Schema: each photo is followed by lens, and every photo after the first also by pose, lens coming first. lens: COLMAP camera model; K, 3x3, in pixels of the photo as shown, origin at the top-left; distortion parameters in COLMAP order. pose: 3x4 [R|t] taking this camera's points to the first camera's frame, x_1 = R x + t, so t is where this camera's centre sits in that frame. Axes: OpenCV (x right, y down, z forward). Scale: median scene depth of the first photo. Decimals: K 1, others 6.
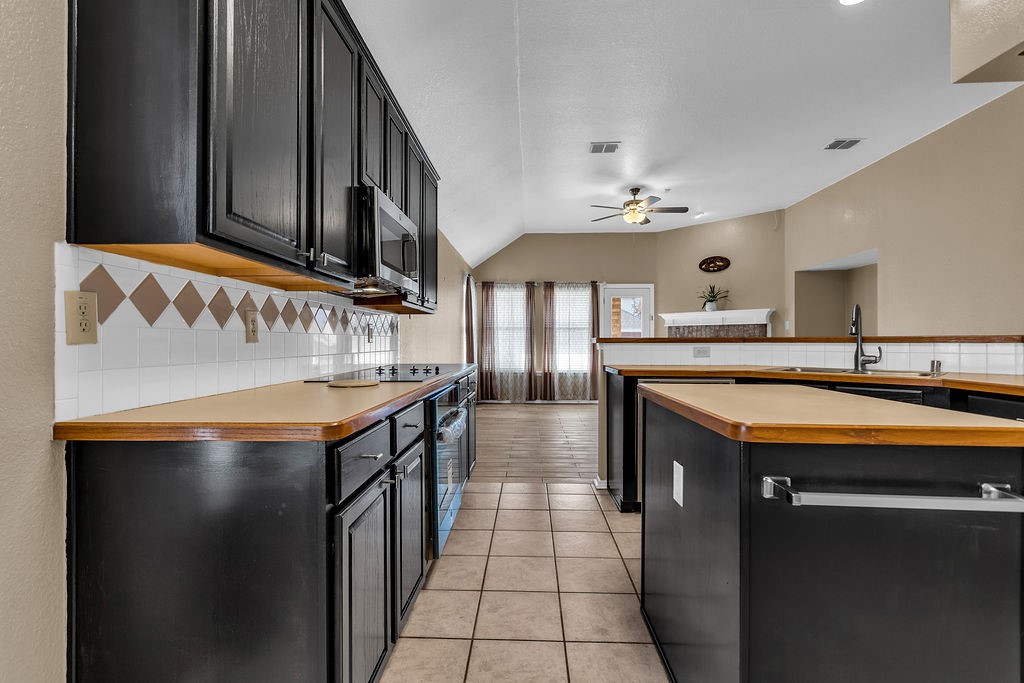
lens RADIAL K [[479.7, 0, 514.7], [0, 479.7, 339.6], [0, 0, 1]] dist [-0.003398, 0.001305]
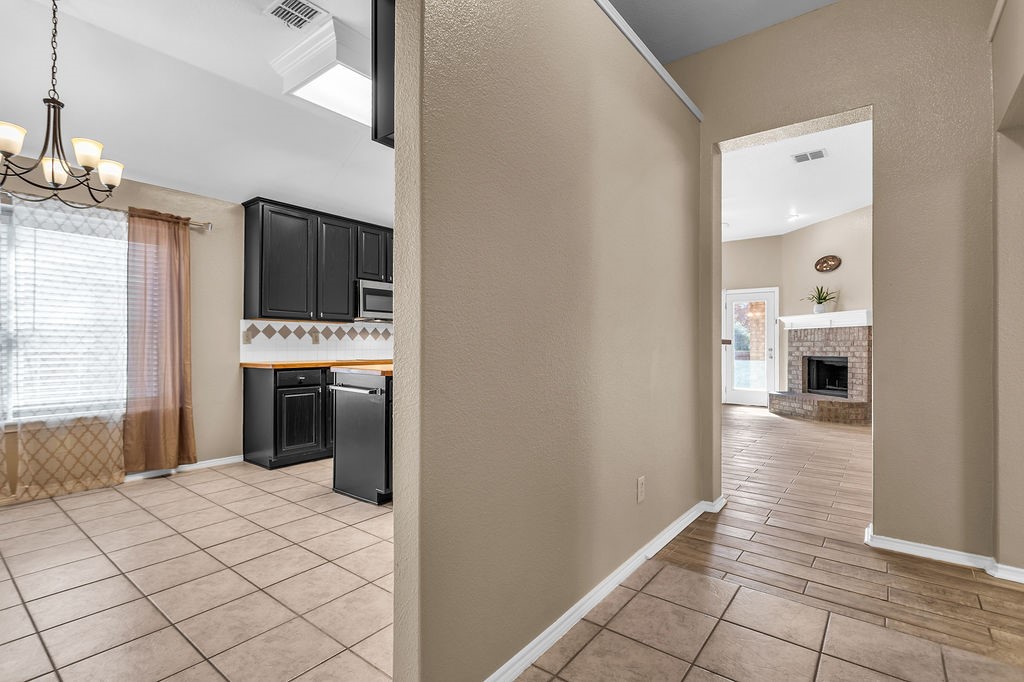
lens RADIAL K [[479.7, 0, 514.8], [0, 479.7, 341.0], [0, 0, 1]] dist [-0.003398, 0.001305]
pose [[0.812320, -0.002706, -0.583206, 1.092957], [0.000019, 0.999989, -0.004614, 0.000919], [0.583213, 0.003738, 0.812311, -0.319888]]
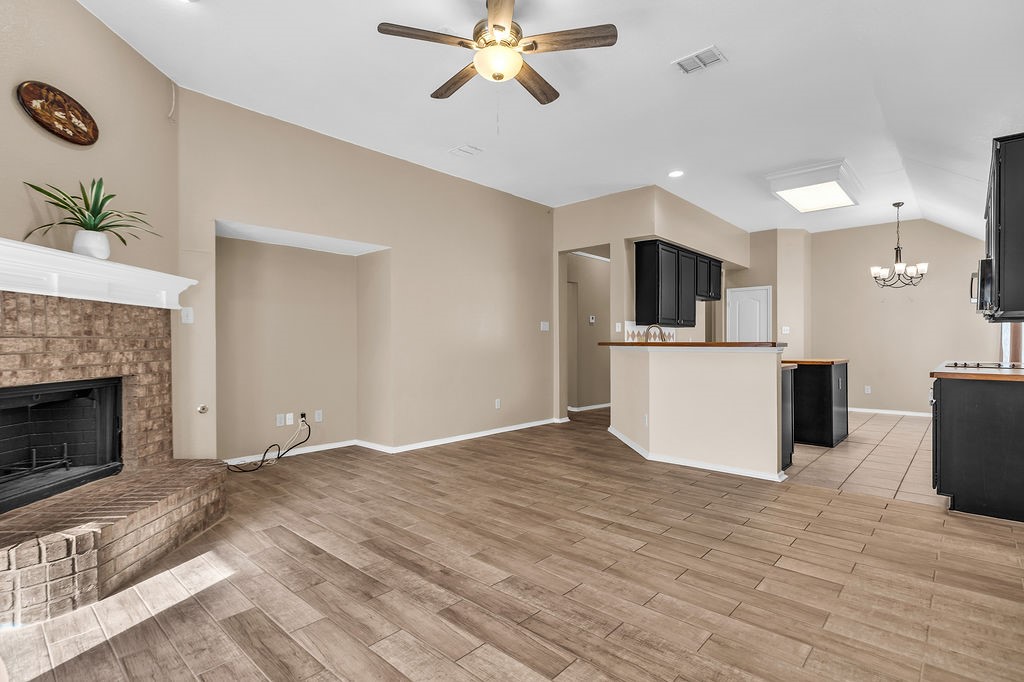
lens RADIAL K [[493.8, 0, 503.2], [0, 493.8, 343.4], [0, 0, 1]] dist [0.000238, -0.000132]
pose [[-0.753437, 0.000183, 0.657521, -0.095328], [-0.002390, 0.999993, -0.003017, 0.002610], [-0.657516, -0.003844, -0.753431, 2.476142]]
